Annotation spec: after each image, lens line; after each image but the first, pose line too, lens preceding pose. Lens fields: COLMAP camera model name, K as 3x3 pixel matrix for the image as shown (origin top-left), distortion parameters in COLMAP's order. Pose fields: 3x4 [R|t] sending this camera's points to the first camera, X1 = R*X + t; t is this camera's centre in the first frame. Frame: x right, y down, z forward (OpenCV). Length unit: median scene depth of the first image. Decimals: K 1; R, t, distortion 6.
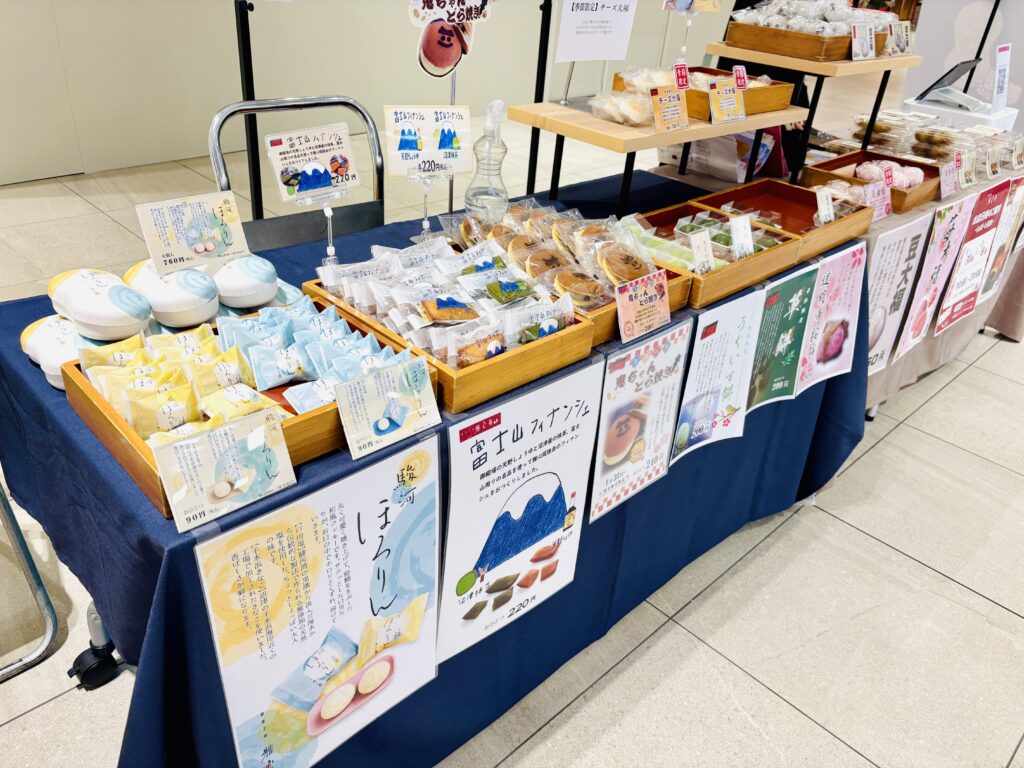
lens RADIAL K [[760.8, 0, 514.6], [0, 760.8, 400.1], [0, 0, 1]] dist [0.064050, -0.081051]
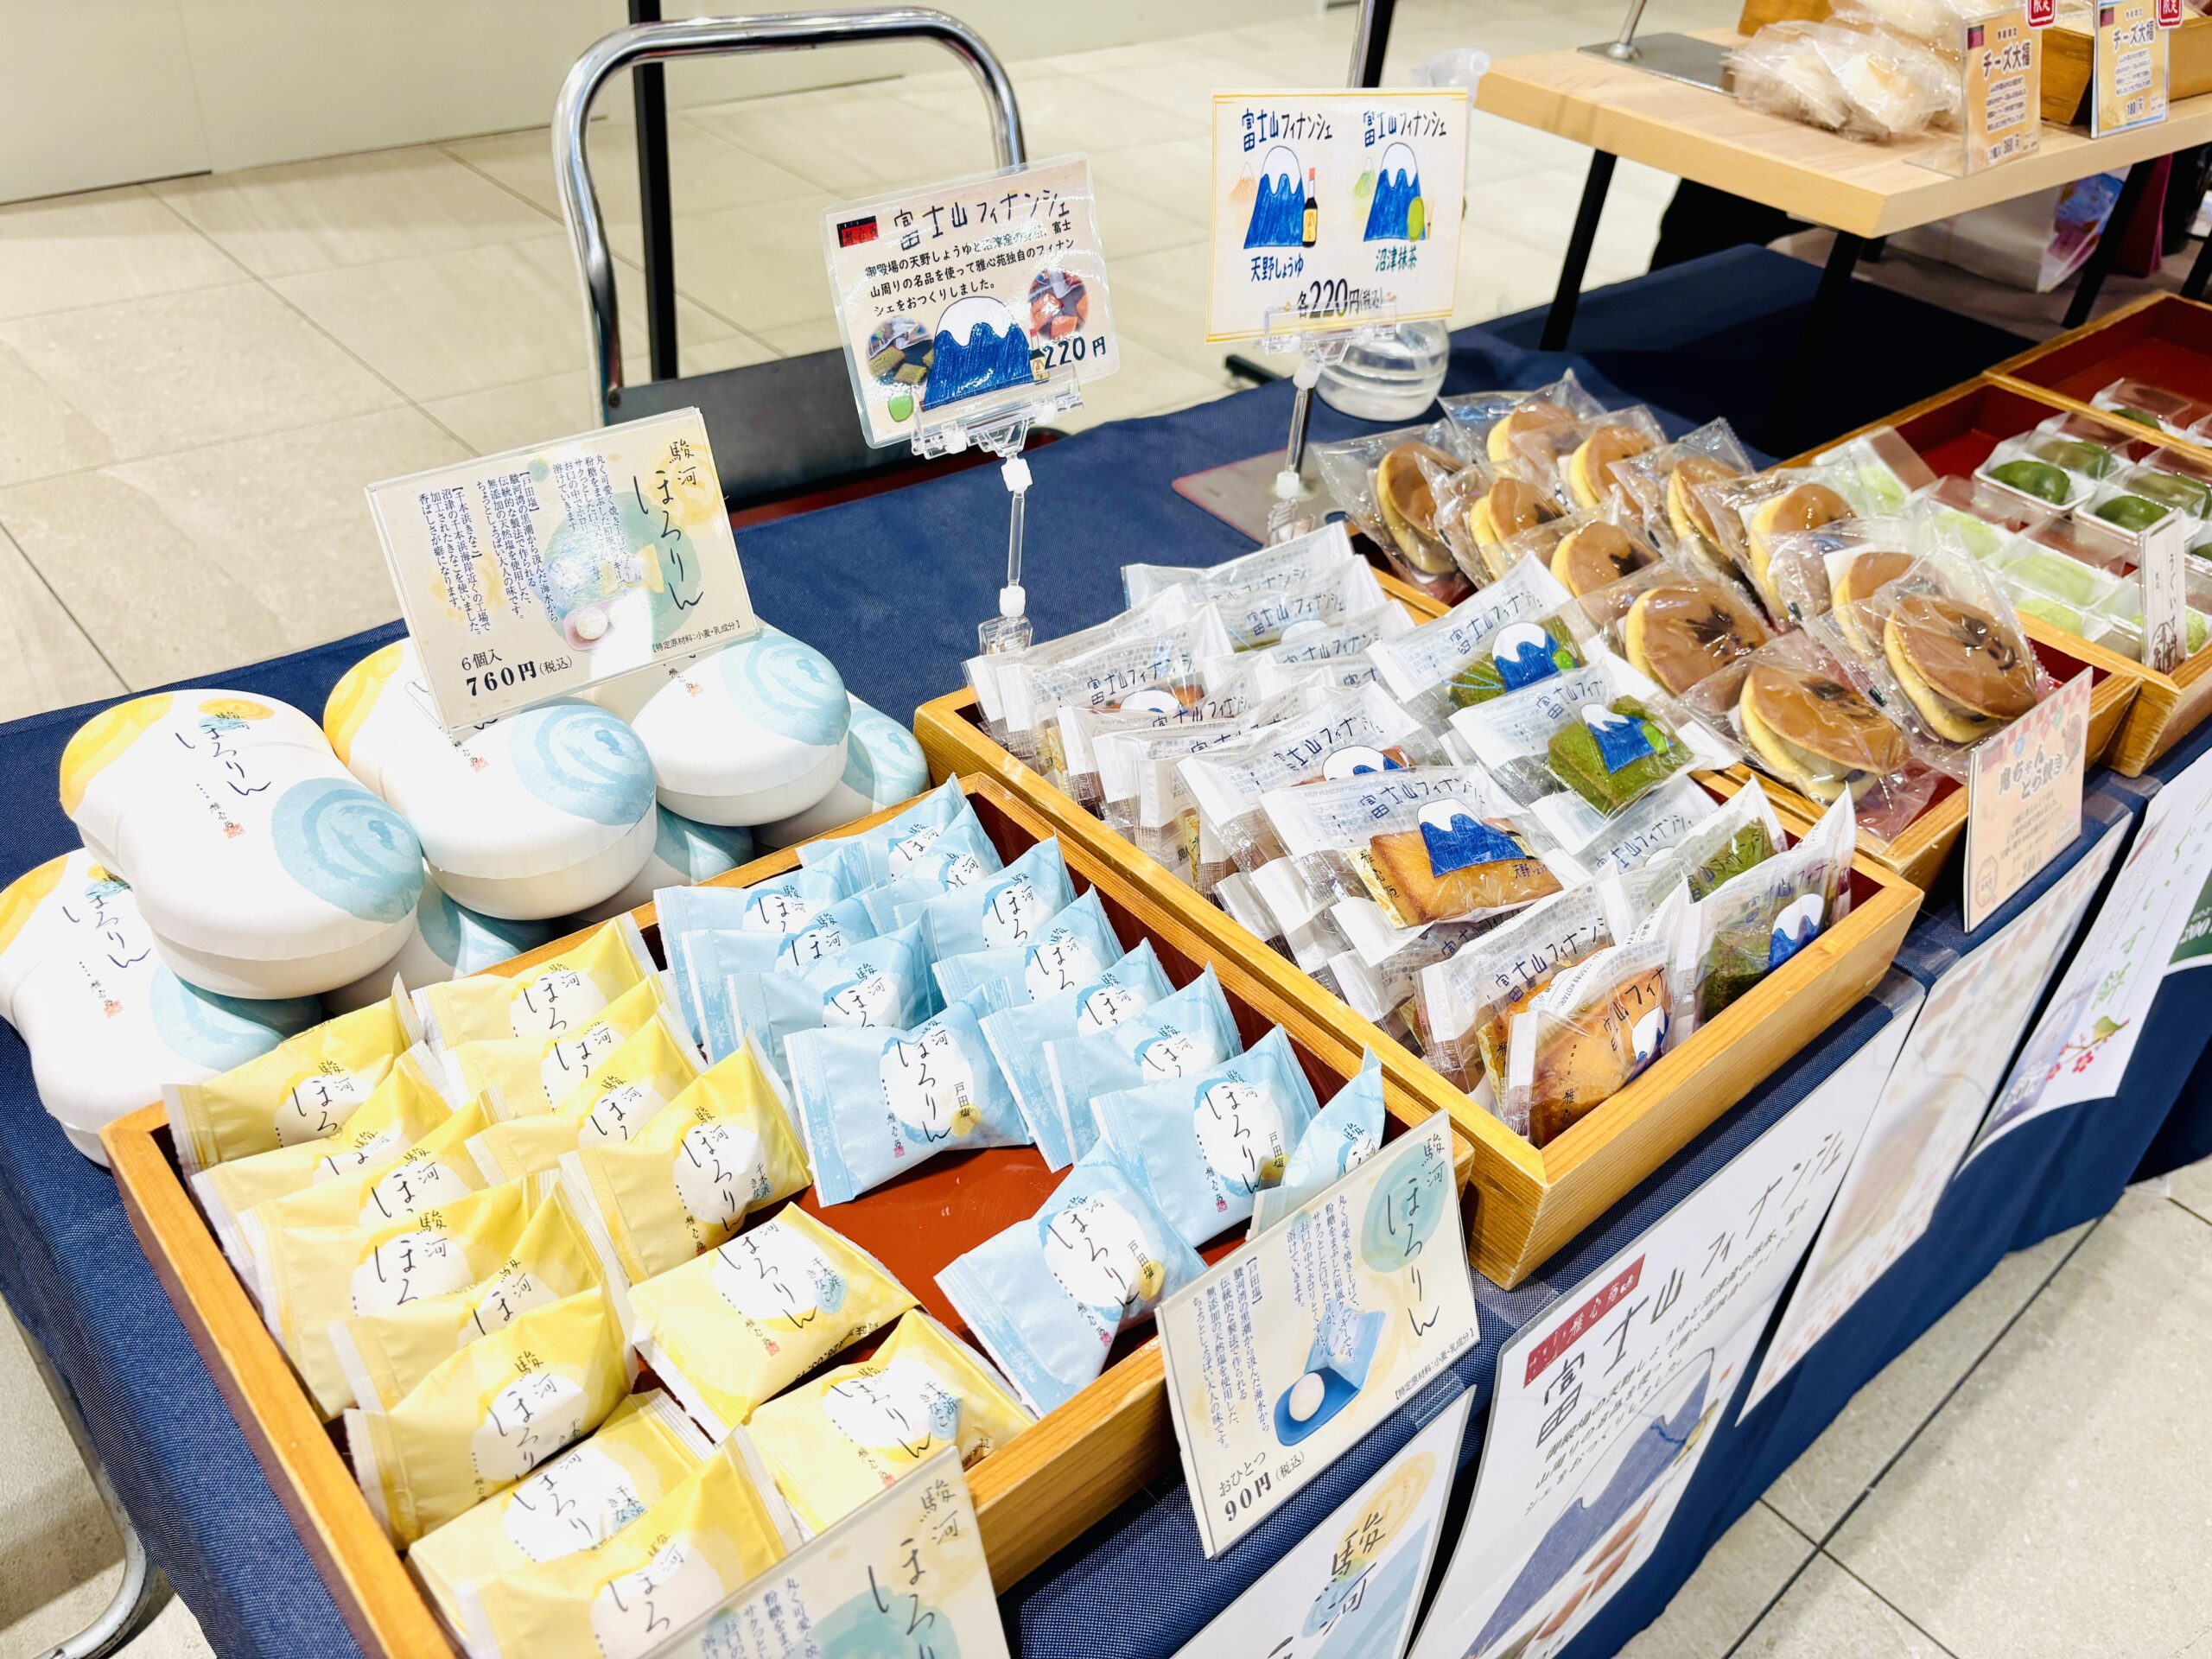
lens RADIAL K [[1643.4, 0, 1111.7], [0, 1643.4, 864.4], [0, 0, 1]] dist [0.064050, -0.081051]
pose [[0.999056, 0.037182, -0.022461, -0.188619], [-0.034398, 0.992921, 0.113687, -0.172076], [0.026529, -0.112807, 0.993263, 0.365936]]
